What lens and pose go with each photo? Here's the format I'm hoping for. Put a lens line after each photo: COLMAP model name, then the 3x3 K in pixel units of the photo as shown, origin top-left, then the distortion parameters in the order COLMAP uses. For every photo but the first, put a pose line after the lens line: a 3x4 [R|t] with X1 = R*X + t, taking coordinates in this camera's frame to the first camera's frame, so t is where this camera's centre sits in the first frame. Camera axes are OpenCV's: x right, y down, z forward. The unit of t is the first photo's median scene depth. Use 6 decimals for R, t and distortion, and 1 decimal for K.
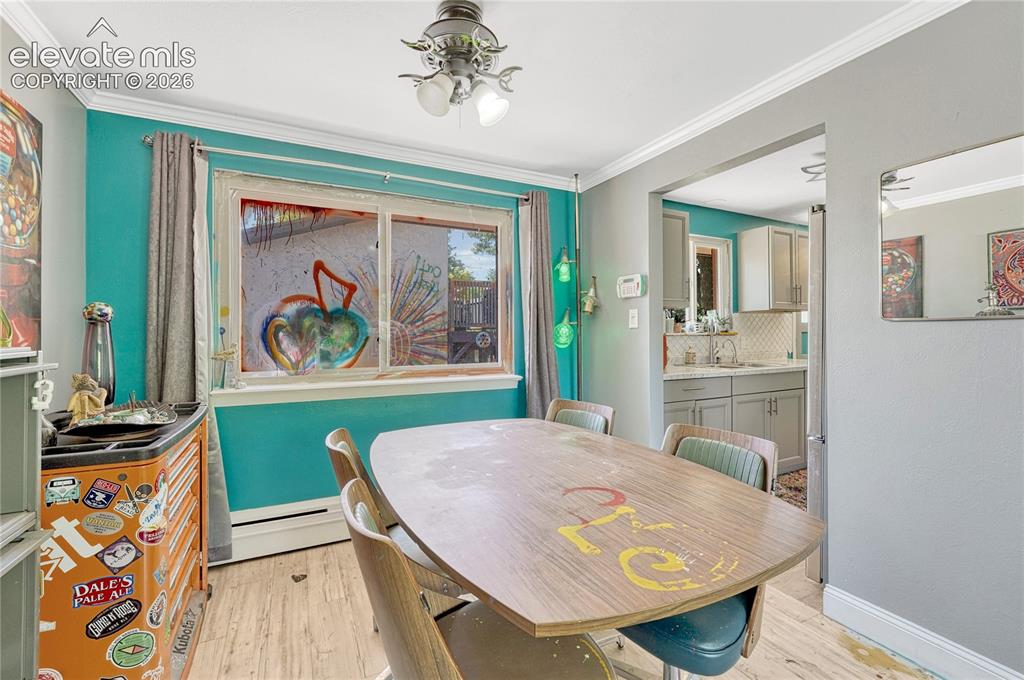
lens RADIAL K [[429.7, 0, 511.8], [0, 429.7, 334.5], [0, 0, 1]] dist [-0.002997, -0.000072]
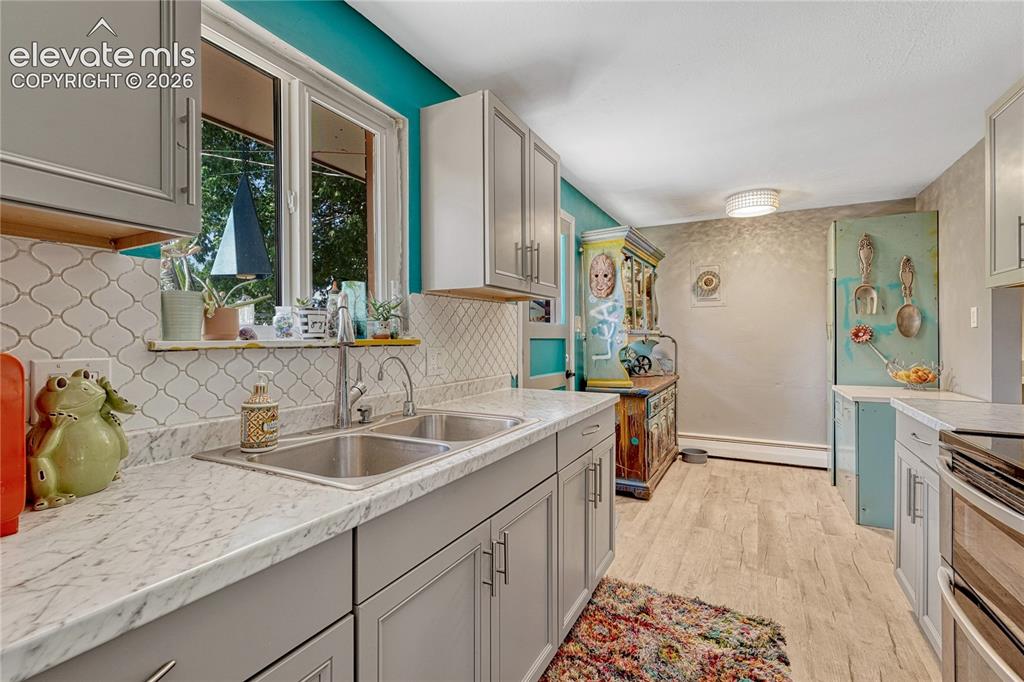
lens RADIAL K [[462.5, 0, 501.1], [0, 462.5, 334.2], [0, 0, 1]] dist [0.002254, 0.000583]
pose [[0.830603, 0.009185, 0.556790, 0.339540], [-0.003699, 0.999933, -0.010977, -0.004713], [-0.556853, 0.007058, 0.830581, 0.576419]]
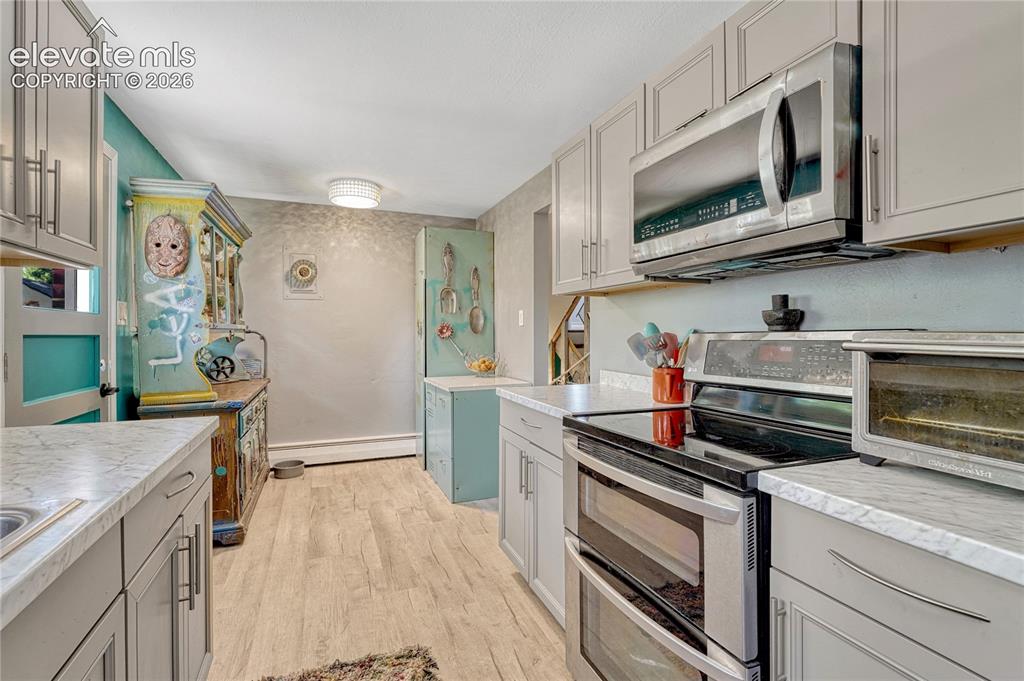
lens RADIAL K [[462.5, 0, 501.1], [0, 462.5, 333.7], [0, 0, 1]] dist [0.002254, 0.000583]
pose [[0.092631, 0.005684, 0.995684, 0.400741], [0.000104, 0.999984, -0.005718, -0.005015], [-0.995701, 0.000633, 0.092628, 0.678799]]
